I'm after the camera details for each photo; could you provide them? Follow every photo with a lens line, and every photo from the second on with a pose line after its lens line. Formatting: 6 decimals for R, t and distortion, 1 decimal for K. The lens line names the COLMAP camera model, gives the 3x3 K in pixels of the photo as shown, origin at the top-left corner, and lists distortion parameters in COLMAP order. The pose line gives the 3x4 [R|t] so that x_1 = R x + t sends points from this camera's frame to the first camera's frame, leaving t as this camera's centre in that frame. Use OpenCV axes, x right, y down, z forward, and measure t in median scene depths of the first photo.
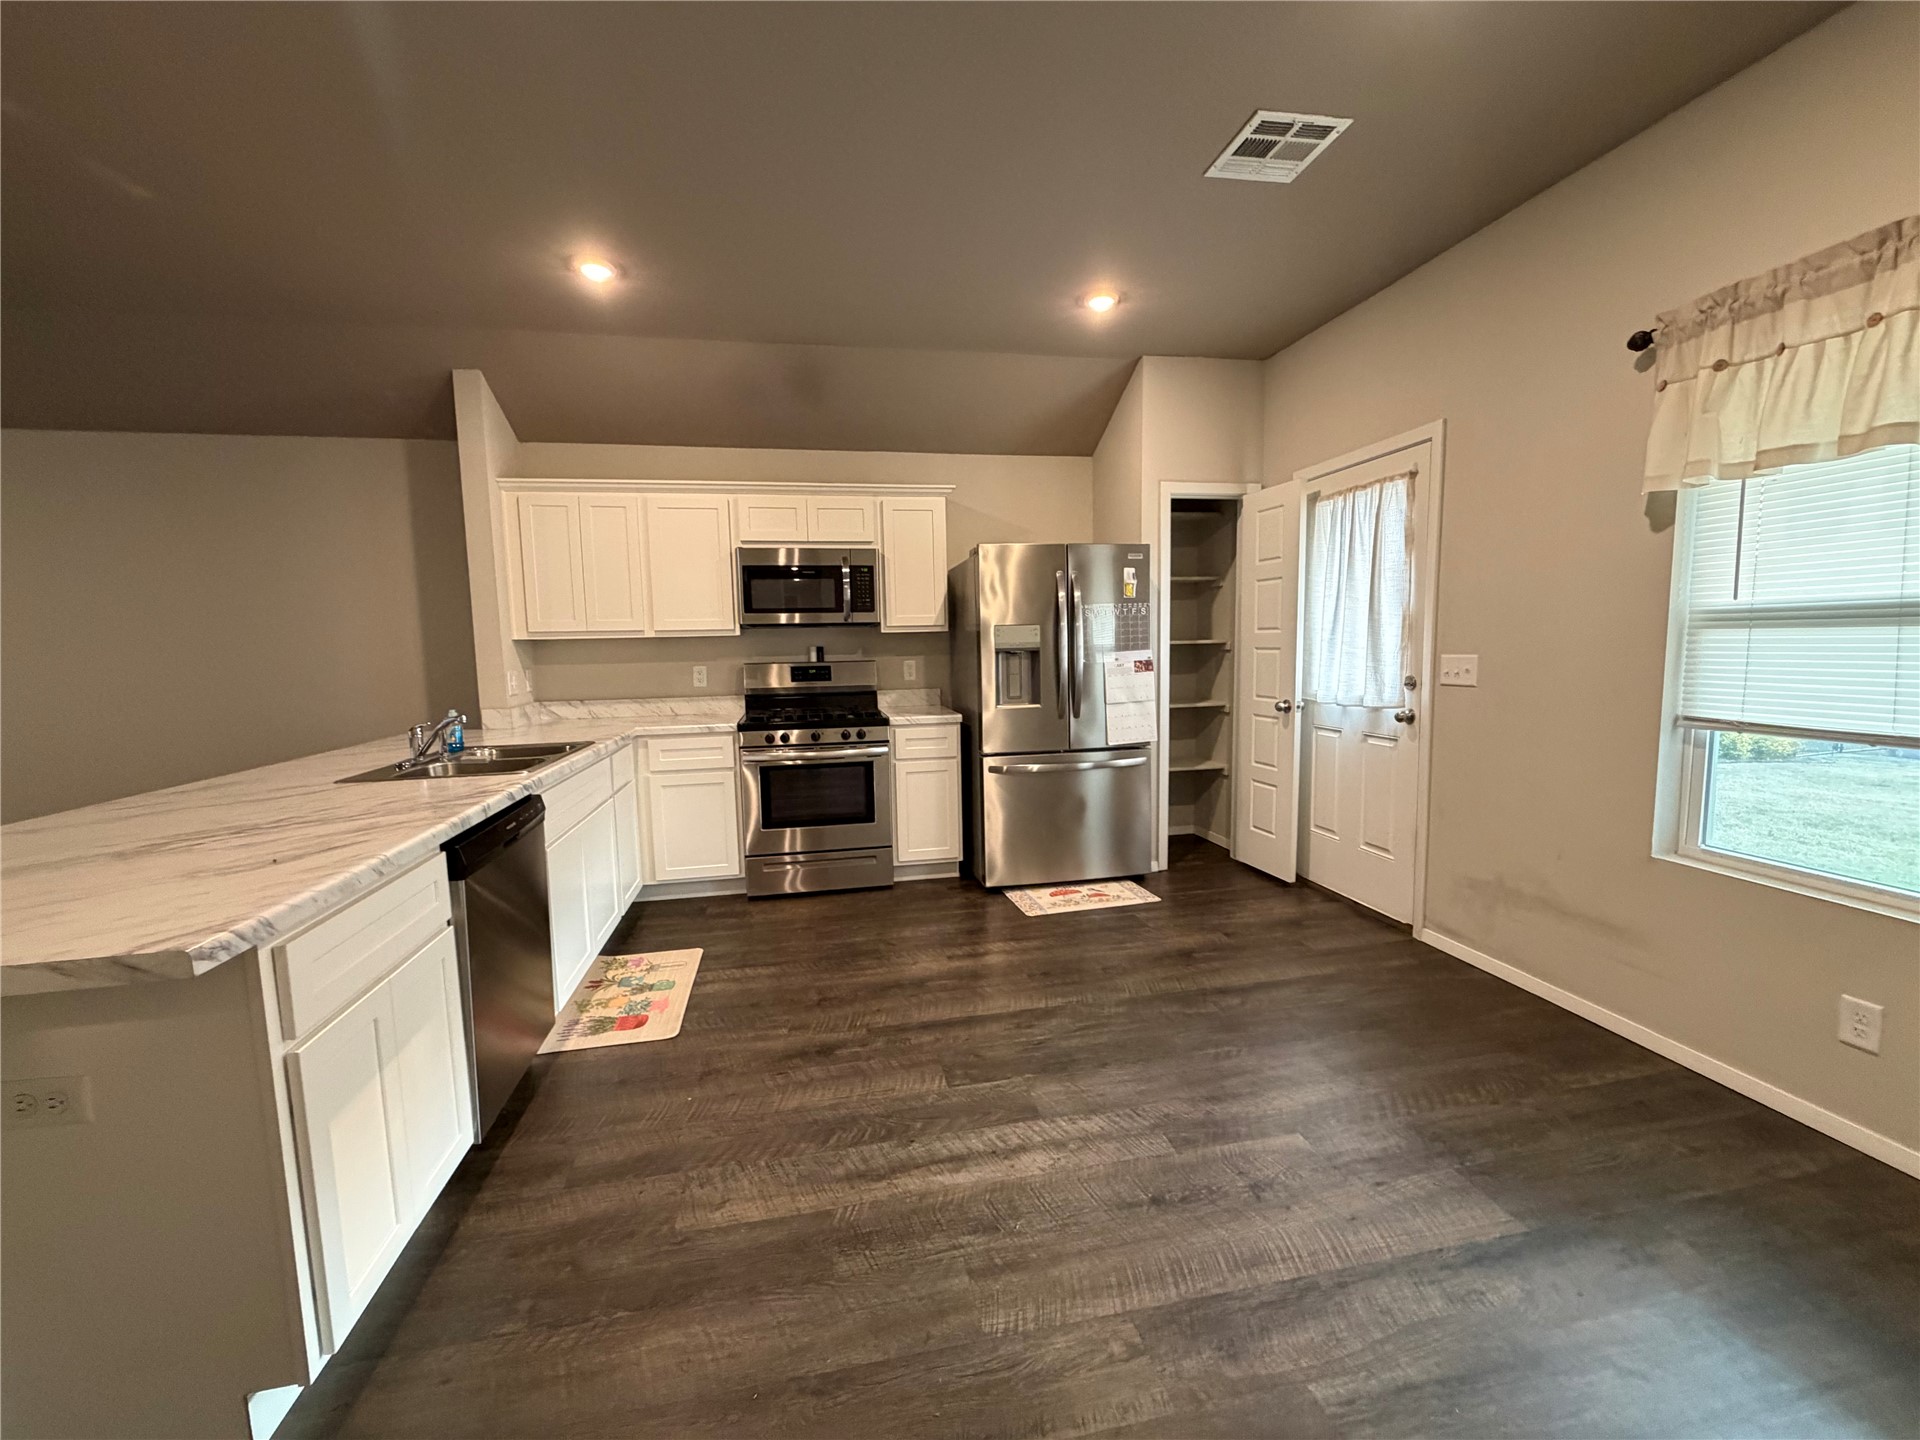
lens RADIAL K [[767.1, 0, 954.1], [0, 767.1, 723.0], [0, 0, 1]] dist [-0.000461, -0.000308]
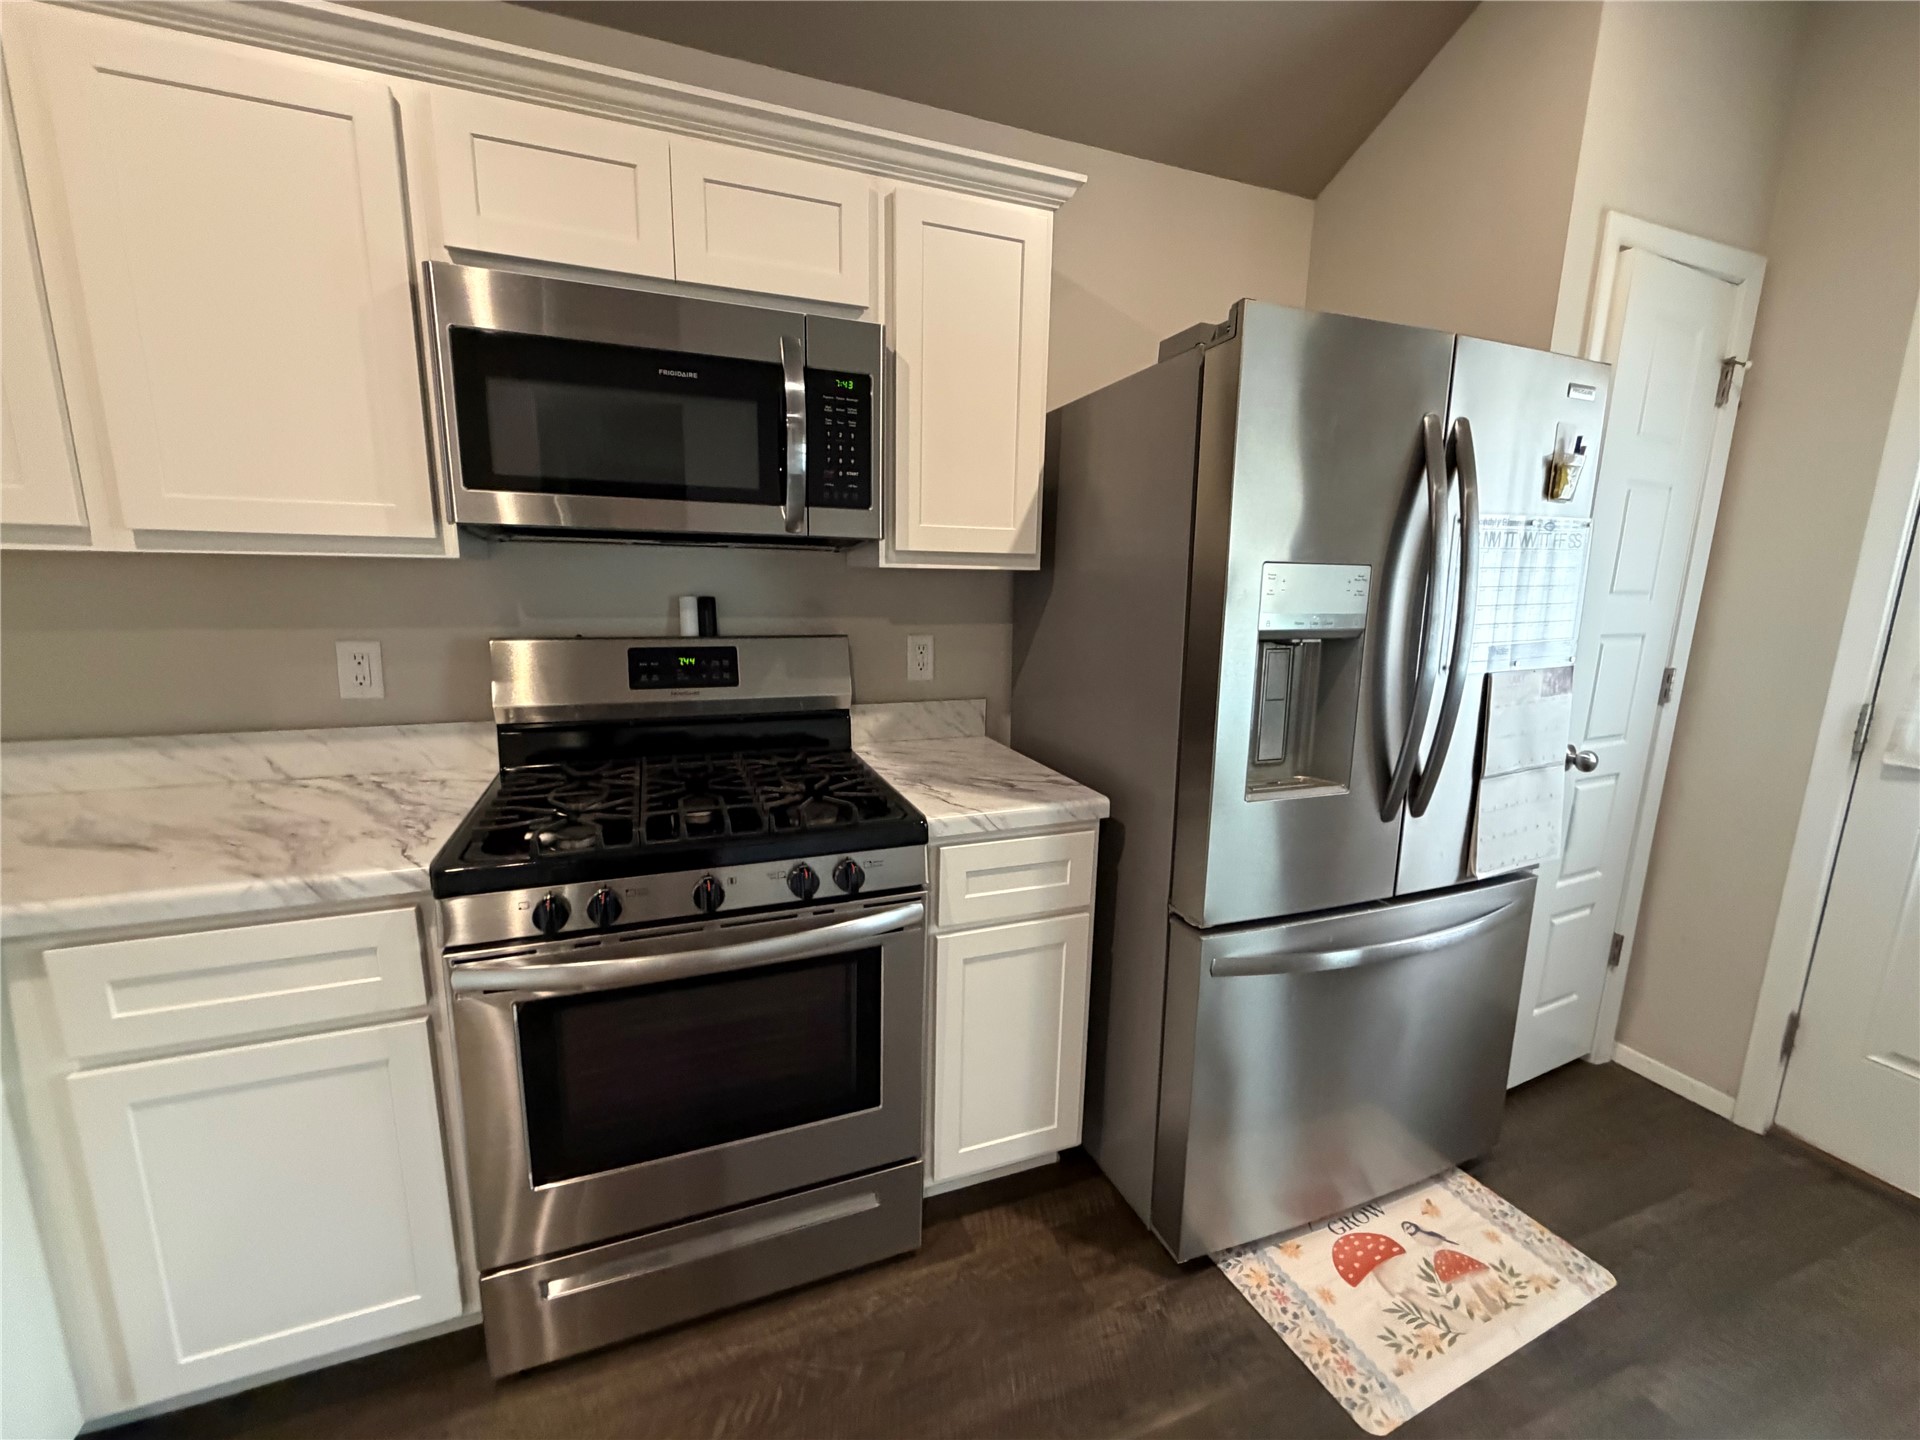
lens RADIAL K [[763.2, 0, 948.5], [0, 763.2, 721.7], [0, 0, 1]] dist [-0.000623, -0.000085]
pose [[0.984999, 0.006599, 0.172433, -0.140134], [-0.020377, 0.996725, 0.078256, -0.080642], [-0.171352, -0.080596, 0.981908, 0.690805]]
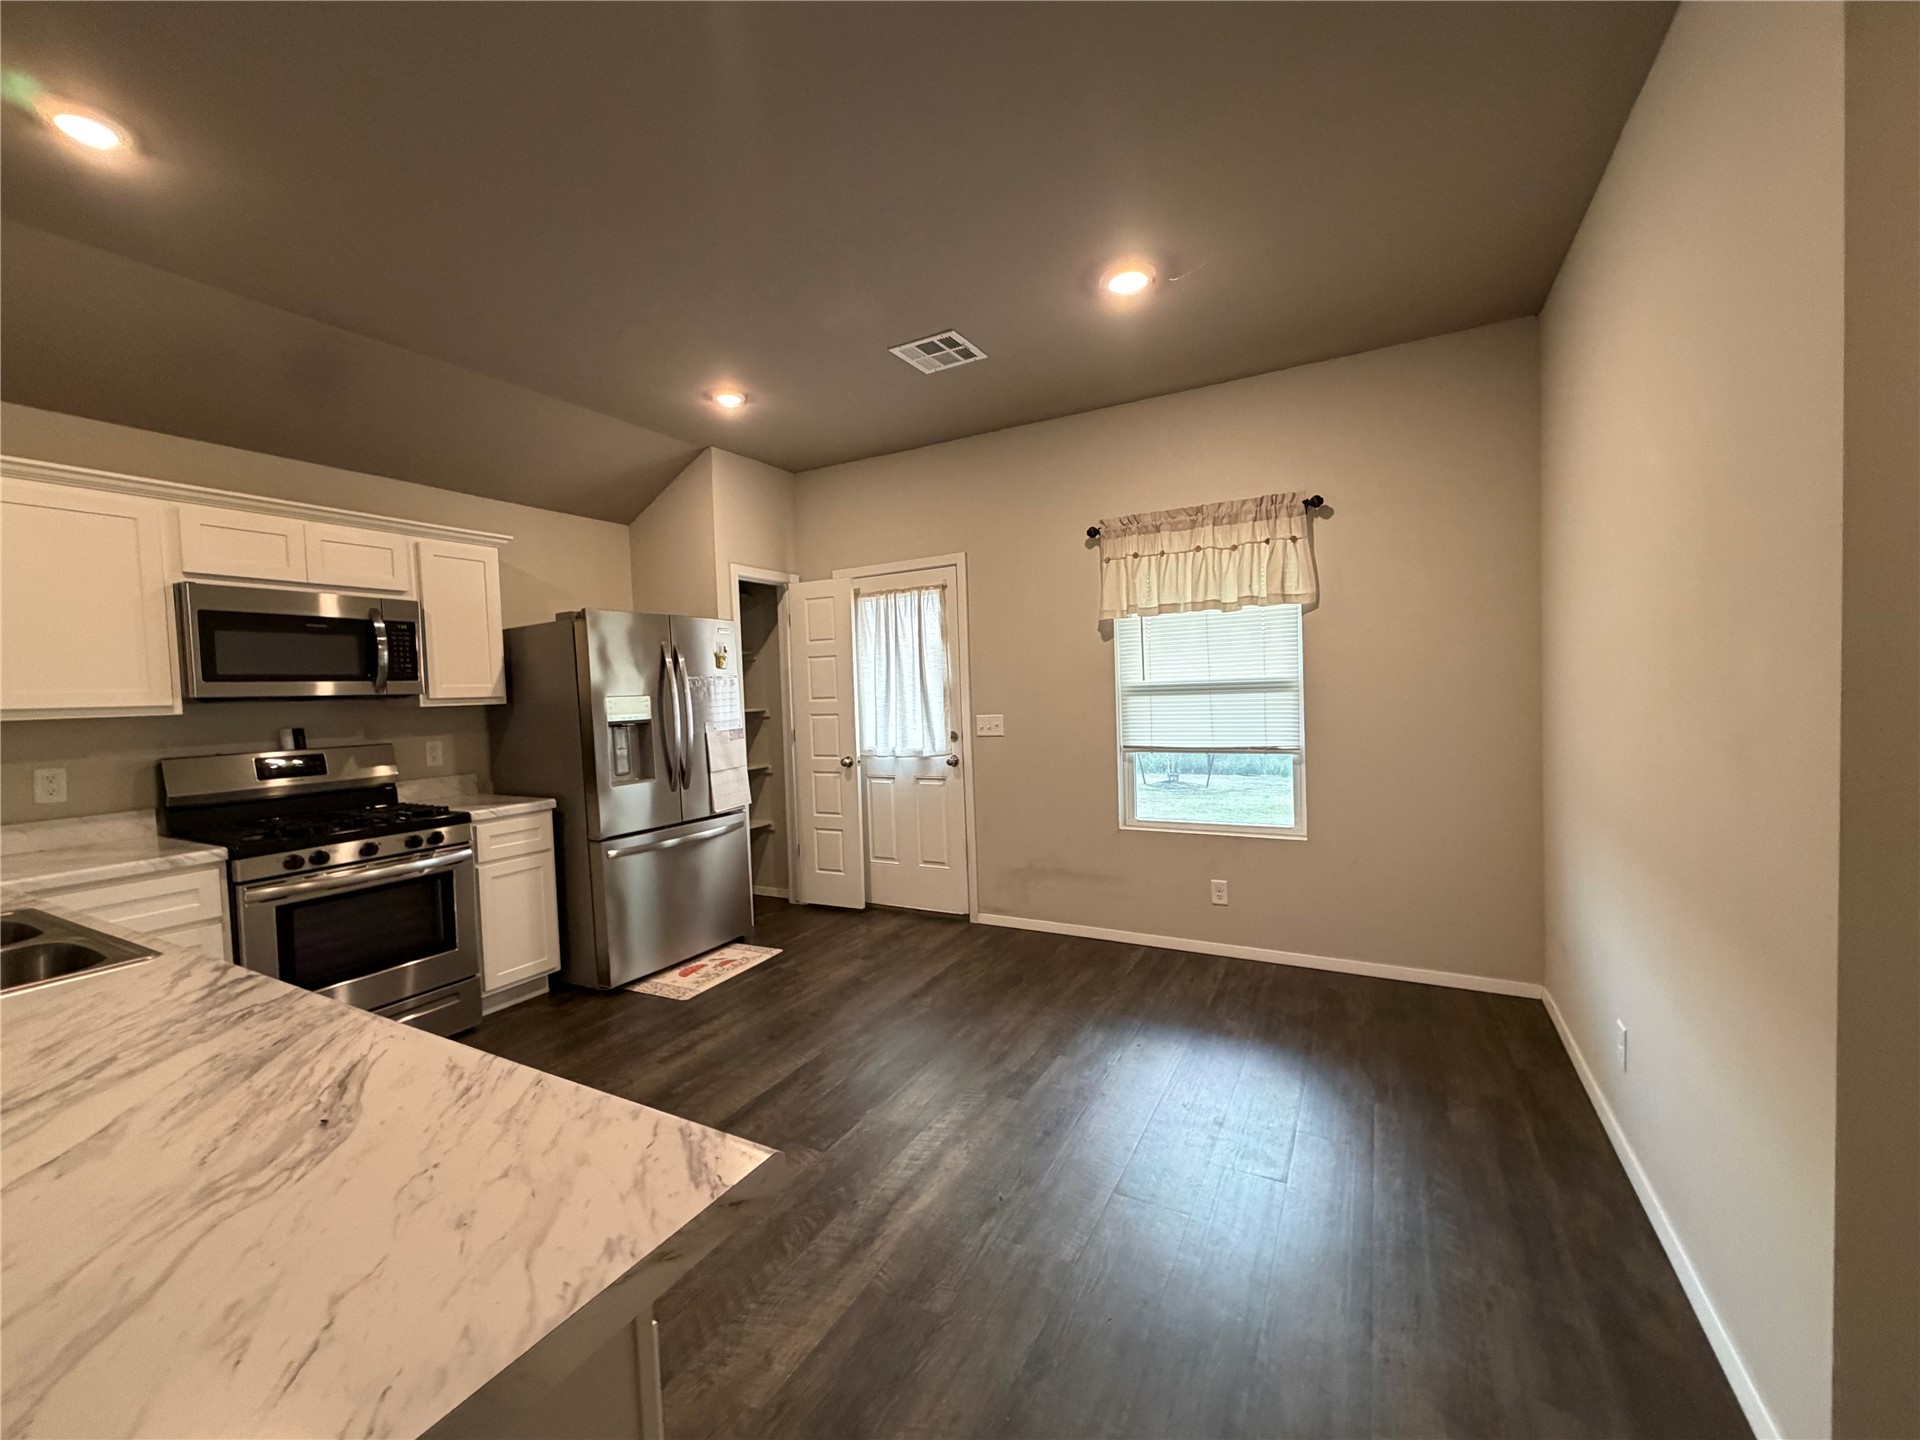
lens RADIAL K [[767.1, 0, 954.1], [0, 767.1, 723.0], [0, 0, 1]] dist [-0.000461, -0.000308]
pose [[0.644440, -0.032912, 0.763946, -0.382000], [0.100346, 0.994073, -0.041822, -0.015824], [-0.758042, 0.103610, 0.643924, 0.095240]]
